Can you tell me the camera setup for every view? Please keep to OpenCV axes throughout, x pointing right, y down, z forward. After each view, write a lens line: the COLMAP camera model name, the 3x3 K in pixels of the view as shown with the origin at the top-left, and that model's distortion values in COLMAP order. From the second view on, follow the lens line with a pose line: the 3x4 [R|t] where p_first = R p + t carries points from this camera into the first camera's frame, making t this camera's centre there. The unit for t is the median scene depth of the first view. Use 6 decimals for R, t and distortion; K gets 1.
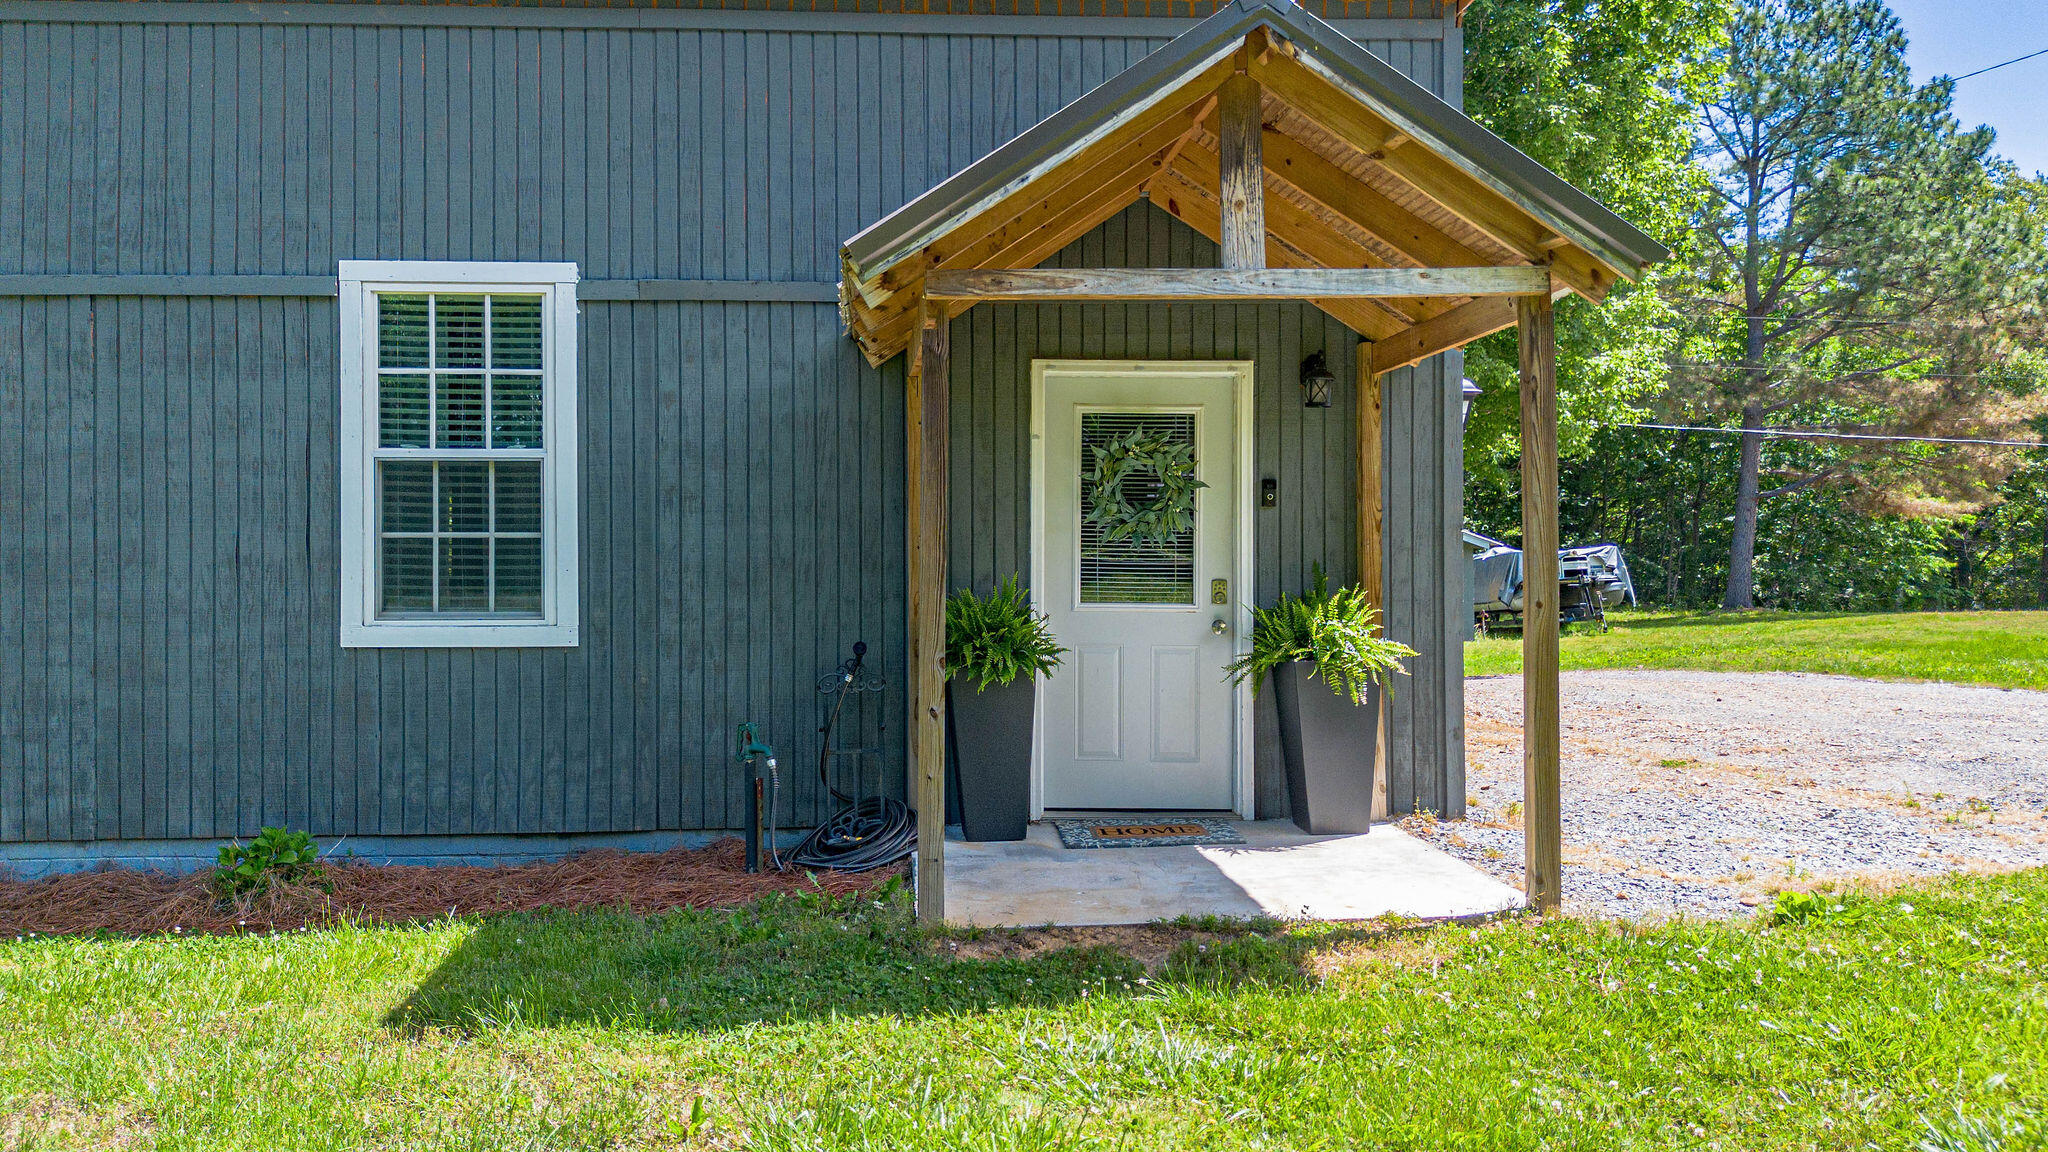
lens RADIAL K [[1480.2, 0, 965.6], [0, 1480.2, 544.0], [0, 0, 1]] dist [0.092928, -0.108683]
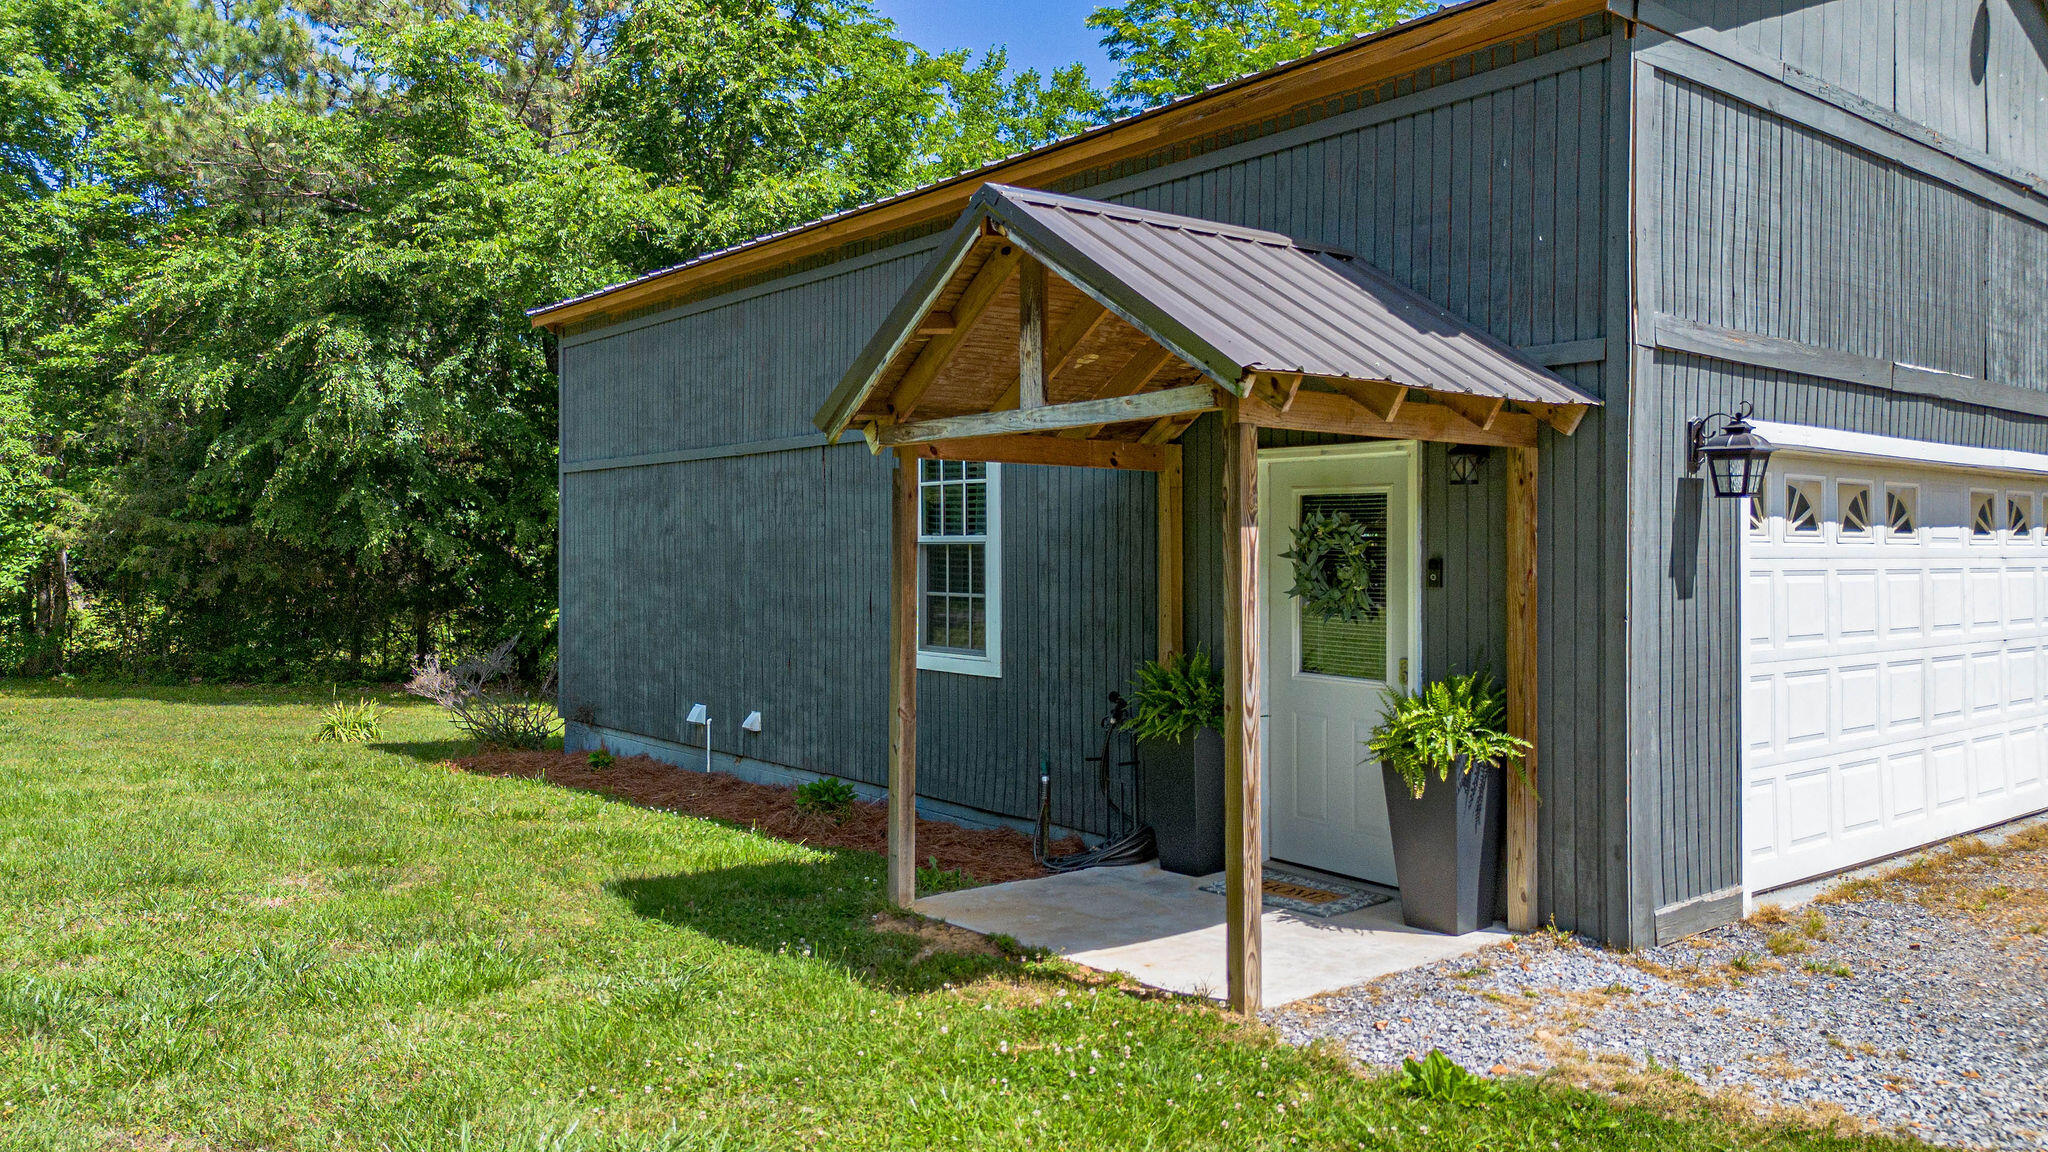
lens RADIAL K [[1450.5, 0, 1012.1], [0, 1450.5, 579.6], [0, 0, 1]] dist [0.086420, -0.097790]
pose [[0.594642, 0.017904, -0.803791, 0.817907], [0.003338, 0.999688, 0.024737, -0.055185], [0.803984, -0.017392, 0.594397, 0.212112]]
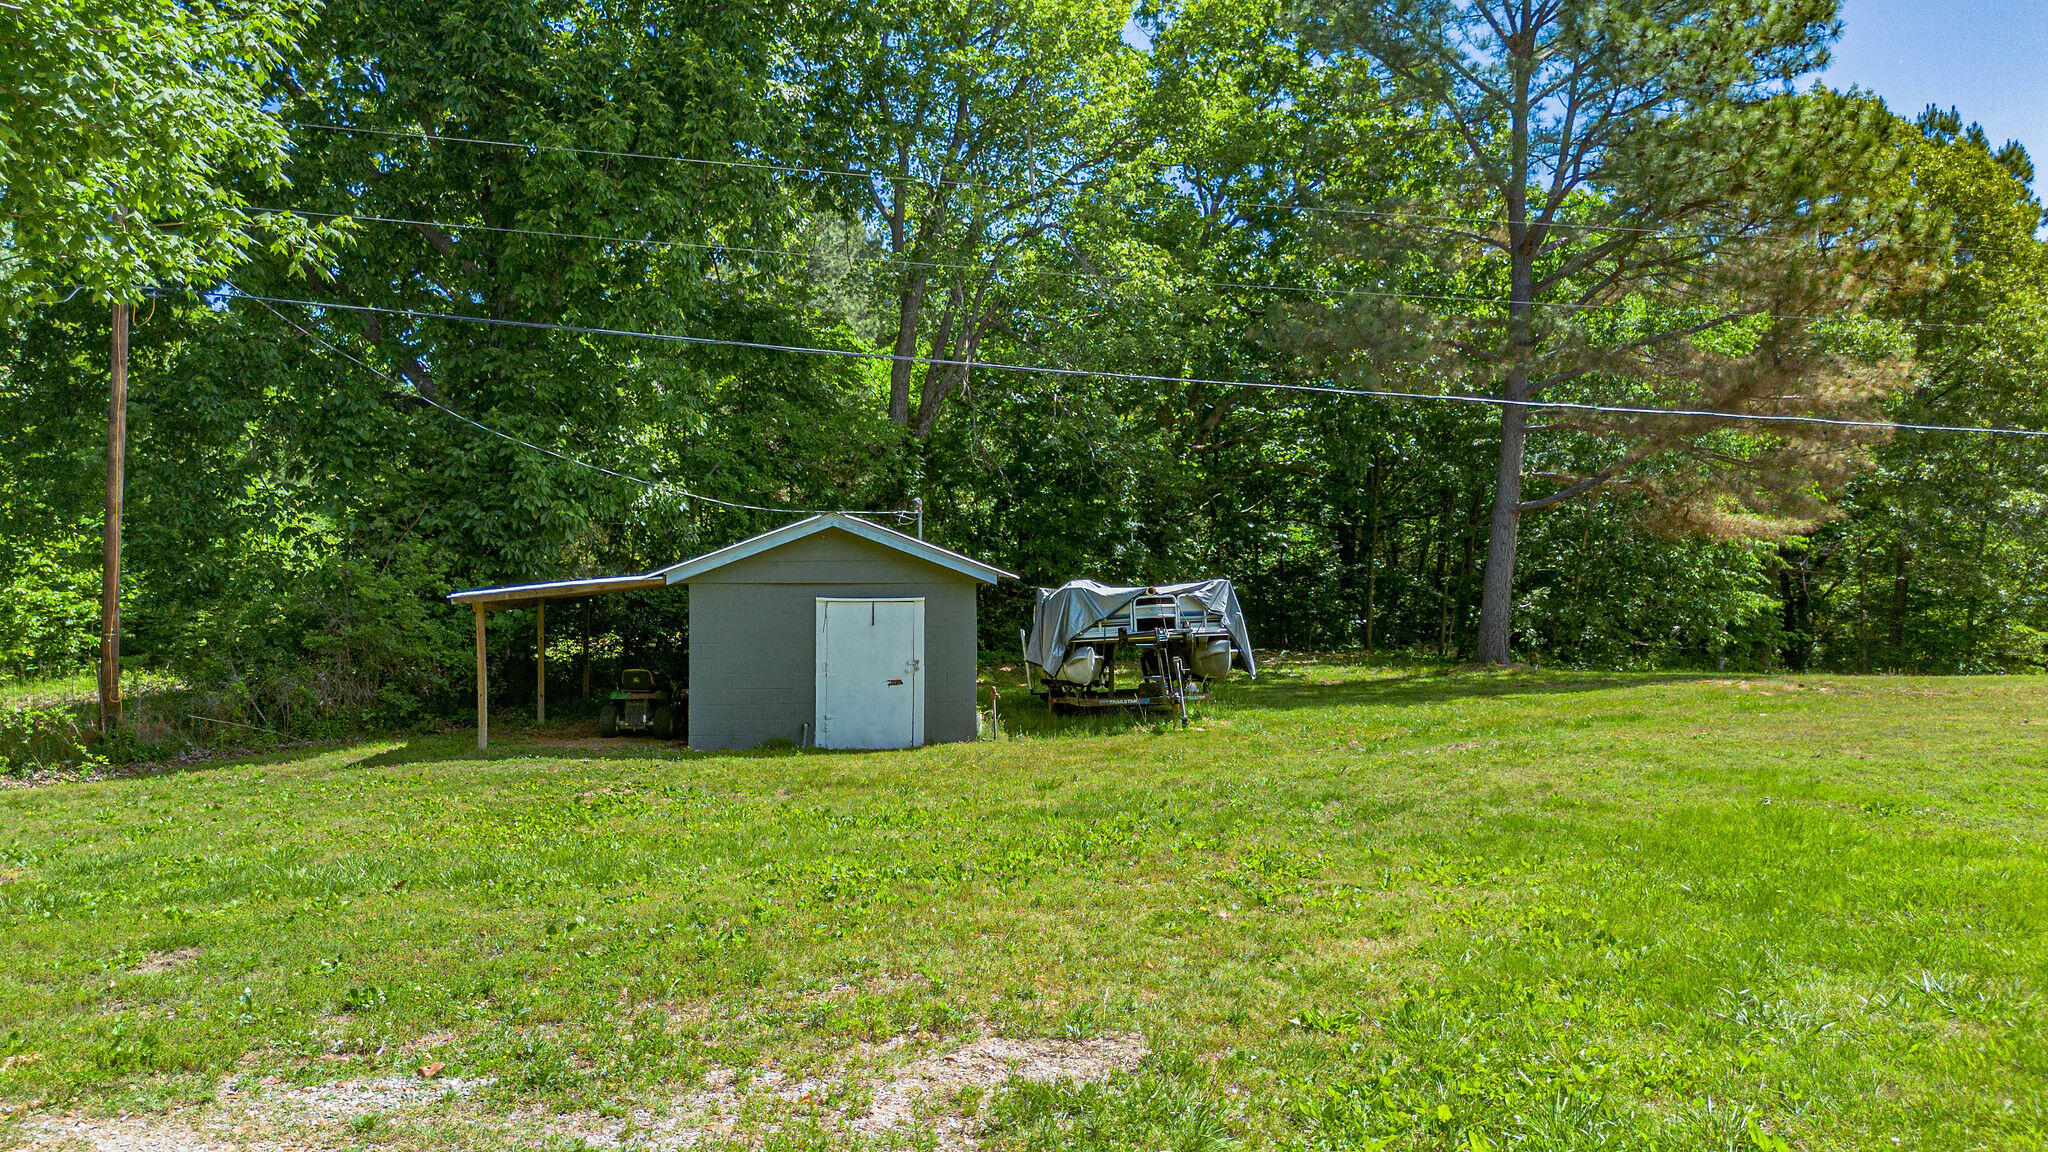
lens RADIAL K [[1439.2, 0, 1023.6], [0, 1439.2, 626.3], [0, 0, 1]] dist [0.082084, -0.097199]
pose [[0.996593, 0.001670, 0.082462, 1.445913], [-0.004956, 0.999201, 0.039659, -0.011667], [-0.082329, -0.039932, 0.995805, 2.016805]]
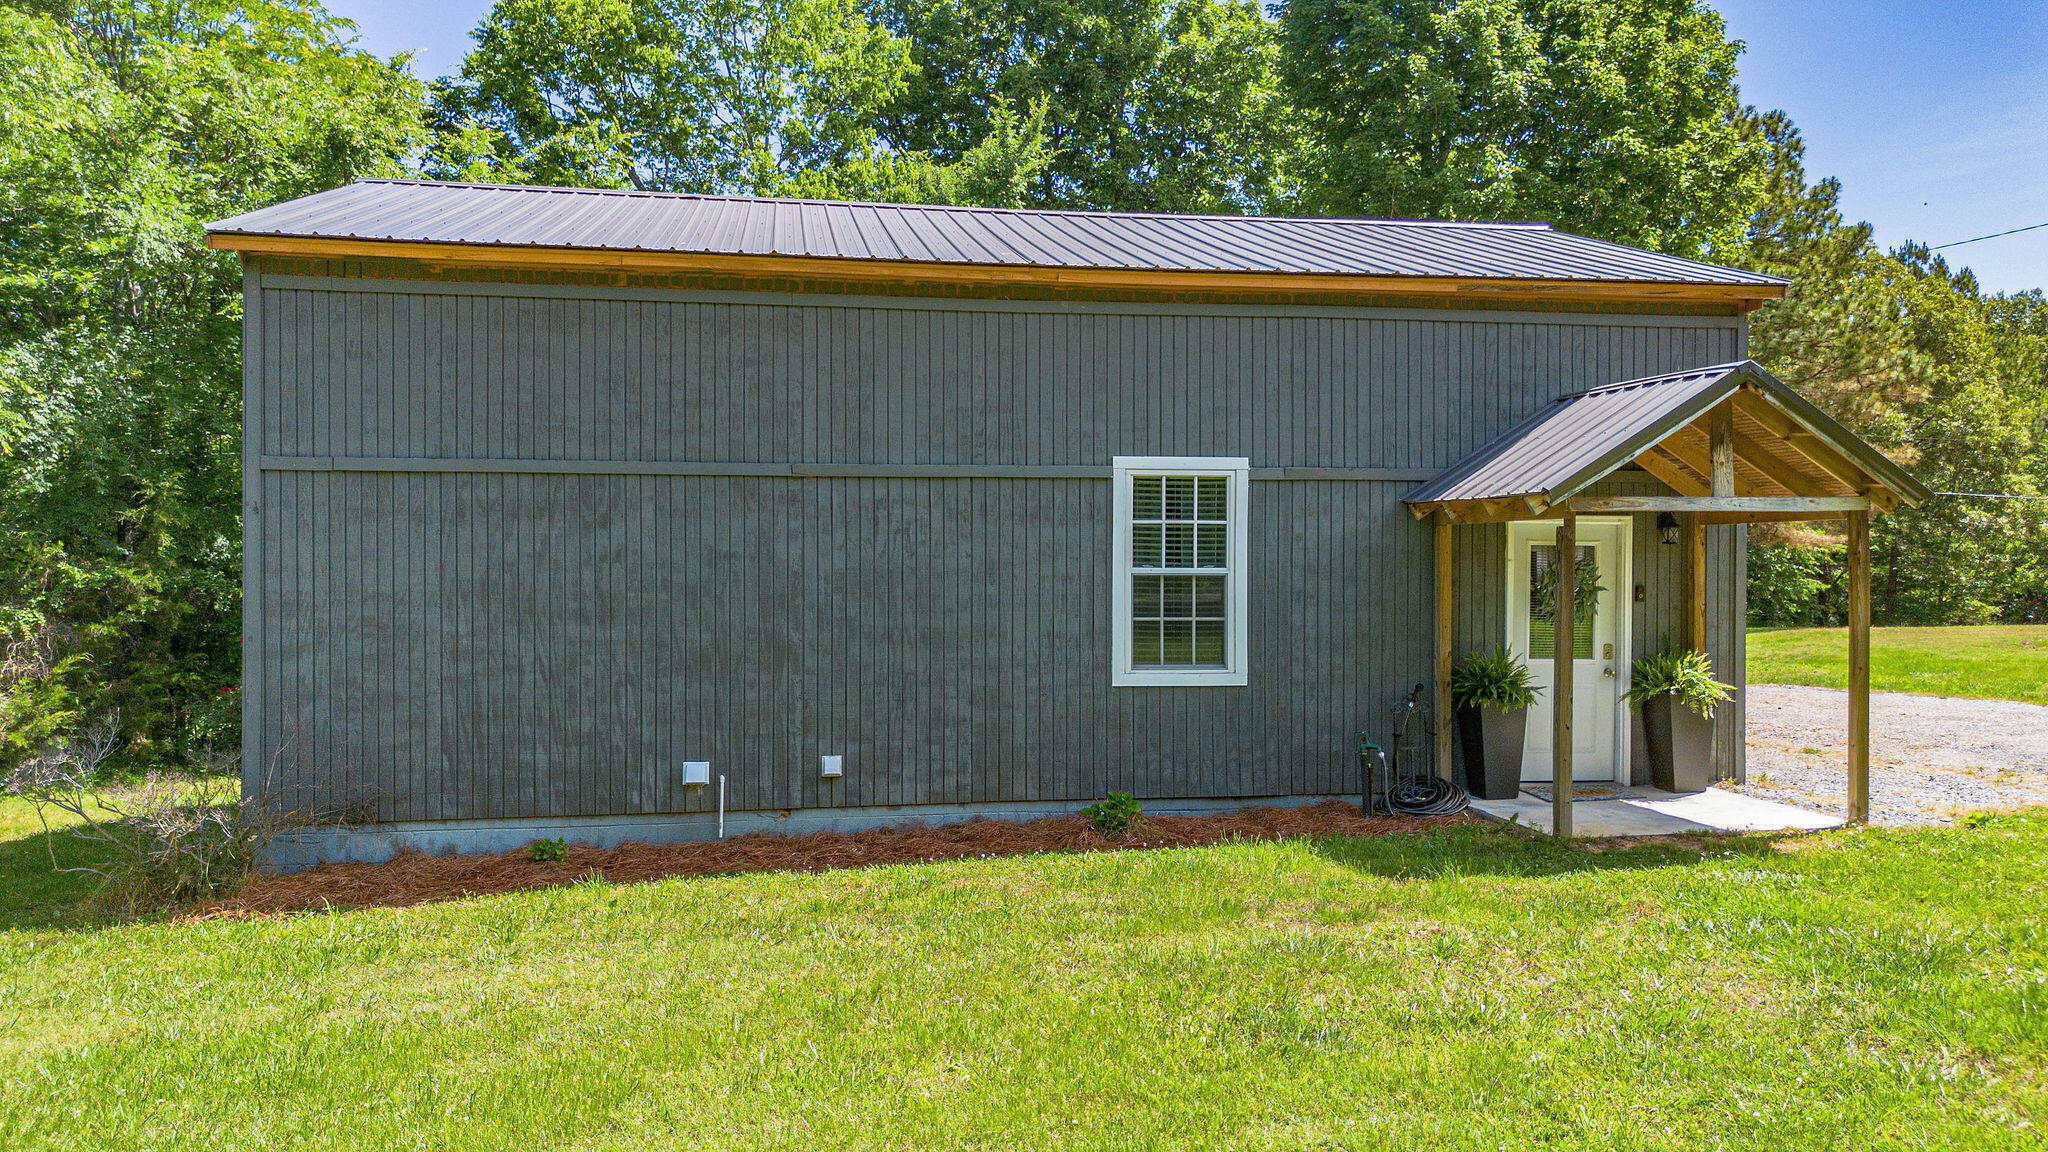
lens RADIAL K [[1461.9, 0, 1010.4], [0, 1461.9, 576.8], [0, 0, 1]] dist [0.092789, -0.137312]
pose [[0.994514, 0.002220, 0.104579, -0.694084], [-0.004169, 0.999822, 0.018424, -0.082844], [-0.104519, -0.018759, 0.994346, -0.608911]]
